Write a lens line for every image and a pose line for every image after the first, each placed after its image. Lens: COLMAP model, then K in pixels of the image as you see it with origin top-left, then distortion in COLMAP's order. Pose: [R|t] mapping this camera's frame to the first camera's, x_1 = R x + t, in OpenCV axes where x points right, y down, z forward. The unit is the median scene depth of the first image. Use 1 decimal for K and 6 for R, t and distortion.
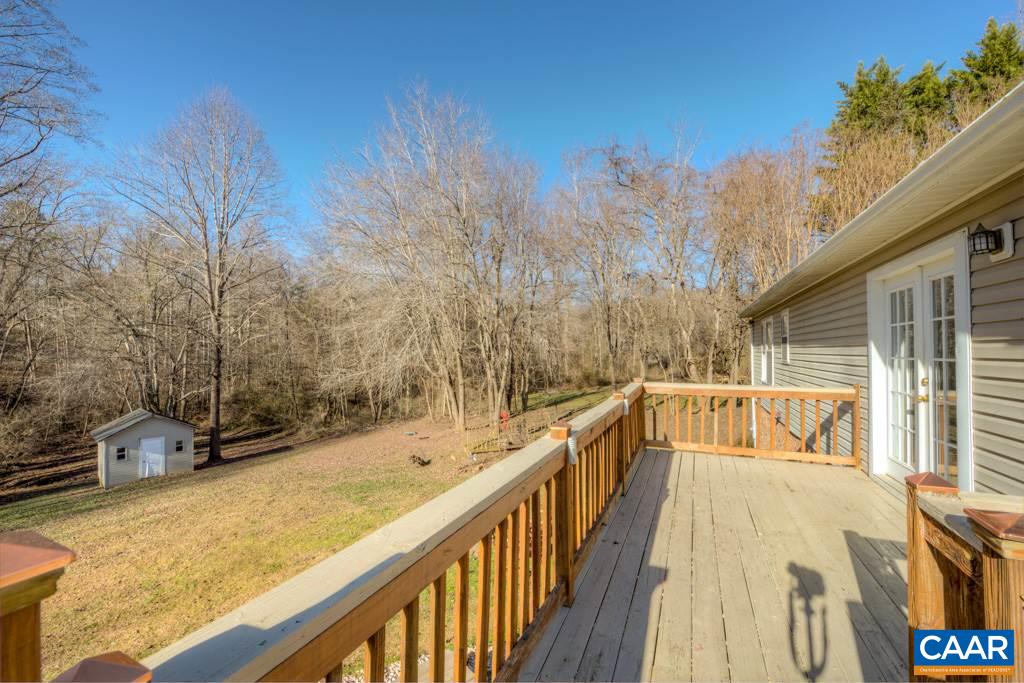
lens RADIAL K [[401.9, 0, 509.8], [0, 401.9, 344.8], [0, 0, 1]] dist [-0.010008, 0.000289]
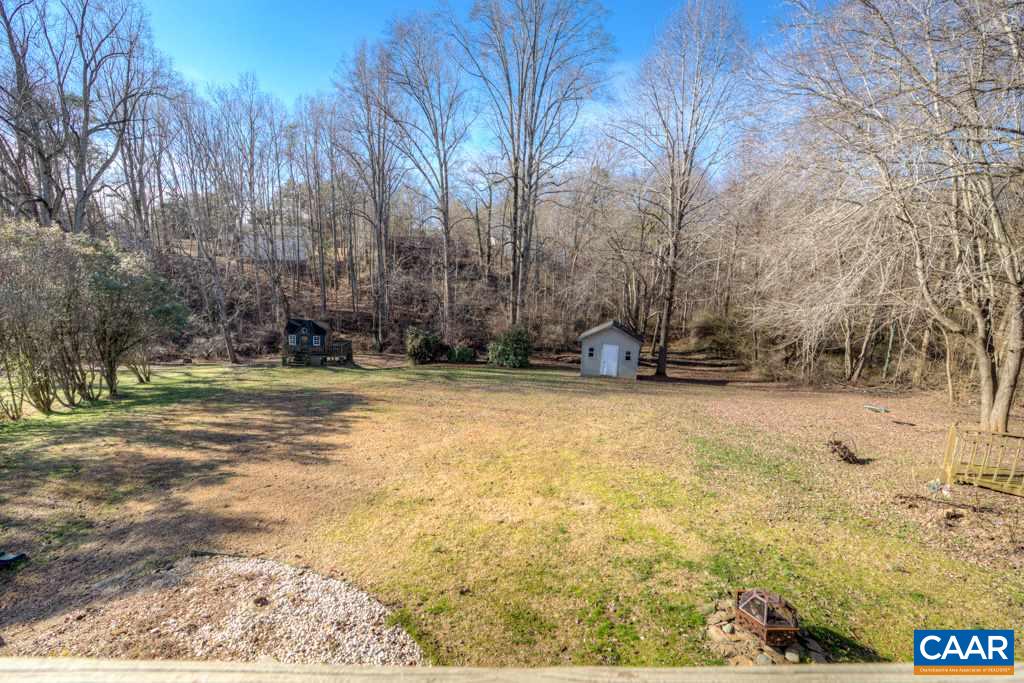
lens RADIAL K [[401.9, 0, 509.8], [0, 401.9, 344.8], [0, 0, 1]] dist [-0.010008, 0.000289]
pose [[0.430458, 0.181033, -0.884270, 0.050033], [-0.031815, 0.982115, 0.185577, 0.014468], [0.902050, -0.051750, 0.428519, 0.178600]]
